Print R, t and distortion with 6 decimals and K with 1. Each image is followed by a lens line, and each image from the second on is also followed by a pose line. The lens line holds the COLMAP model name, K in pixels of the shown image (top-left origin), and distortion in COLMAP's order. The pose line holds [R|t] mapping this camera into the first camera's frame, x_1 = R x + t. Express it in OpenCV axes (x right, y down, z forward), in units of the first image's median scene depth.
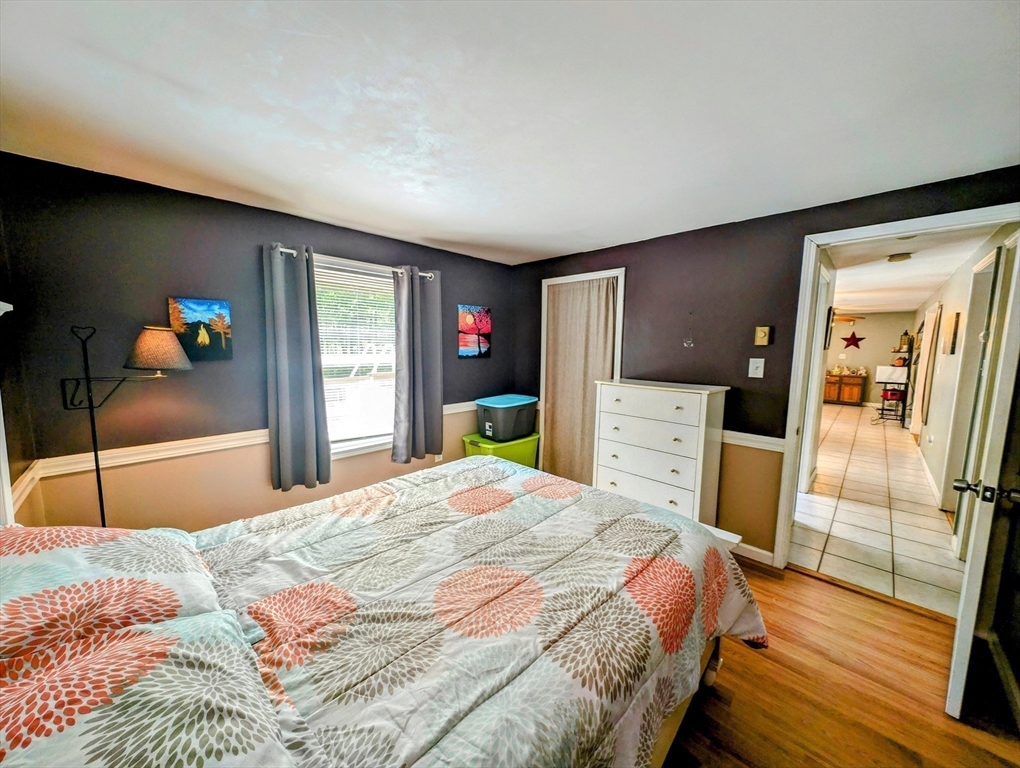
lens RADIAL K [[362.9, 0, 504.9], [0, 362.9, 384.6], [0, 0, 1]] dist [0.010071, -0.004826]
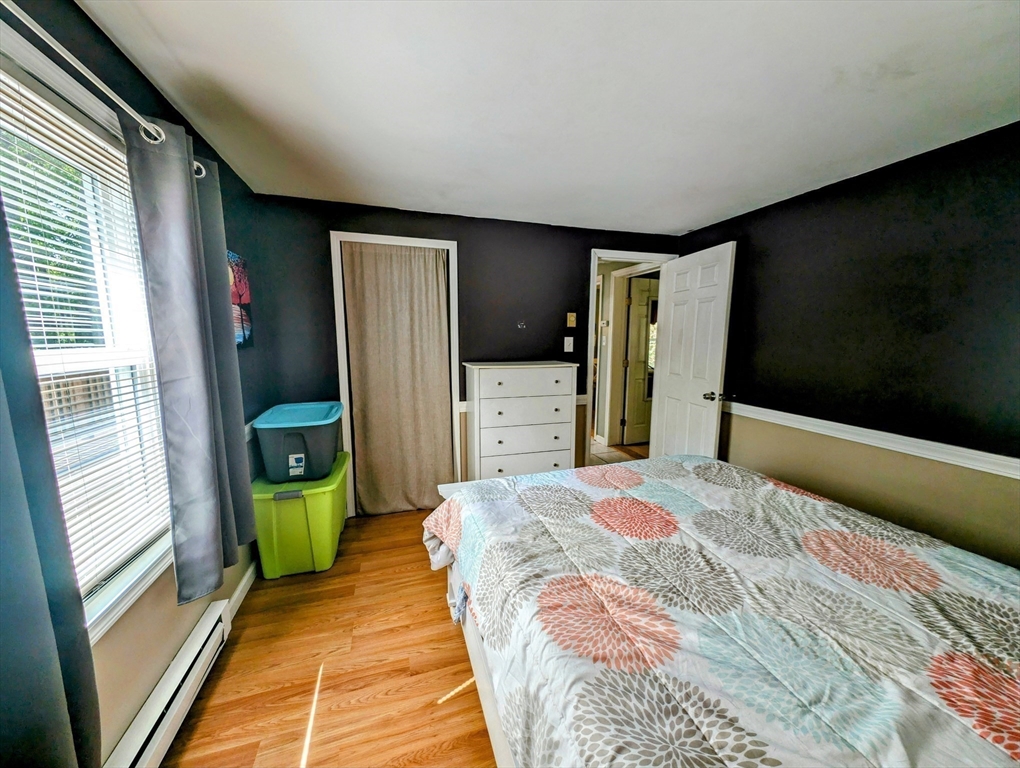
lens RADIAL K [[371.0, 0, 497.1], [0, 371.0, 384.7], [0, 0, 1]] dist [0.000626, -0.000229]
pose [[0.470672, -0.124754, 0.873444, -0.631447], [0.098564, 0.991191, 0.088459, -0.047976], [-0.876786, 0.044455, 0.478822, 0.623418]]
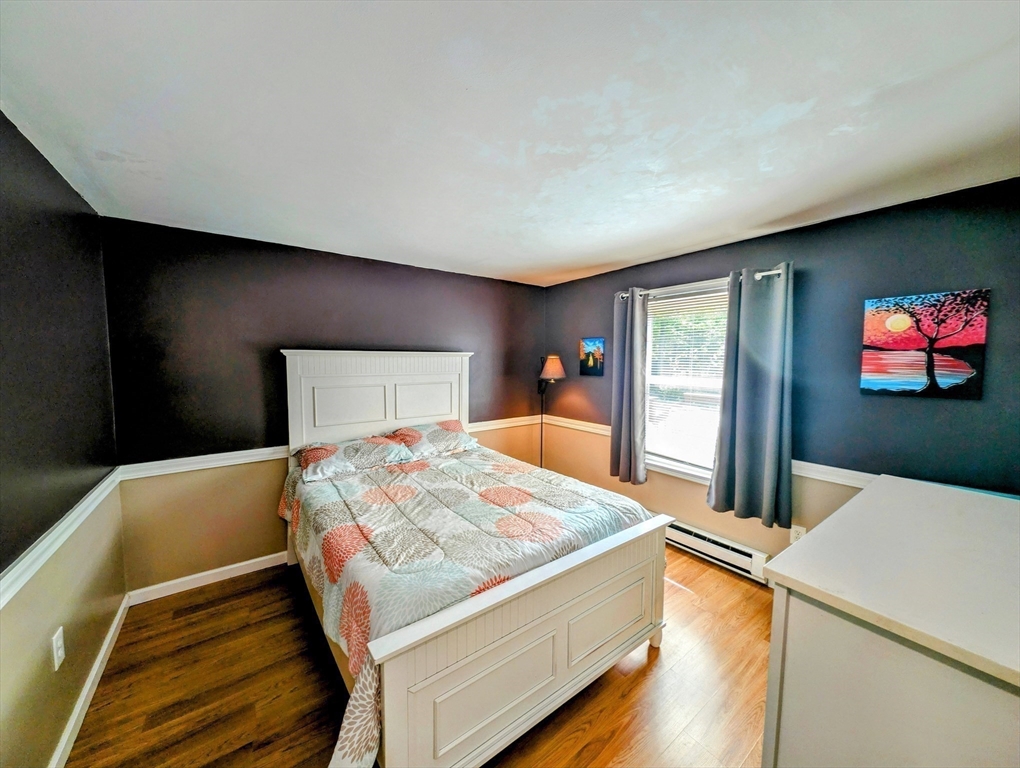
lens RADIAL K [[362.9, 0, 504.9], [0, 362.9, 384.6], [0, 0, 1]] dist [0.010071, -0.004826]
pose [[-0.140392, 0.059107, -0.988330, 0.794825], [-0.114490, 0.990551, 0.075504, -0.100332], [0.983454, 0.123754, -0.132298, 0.805641]]
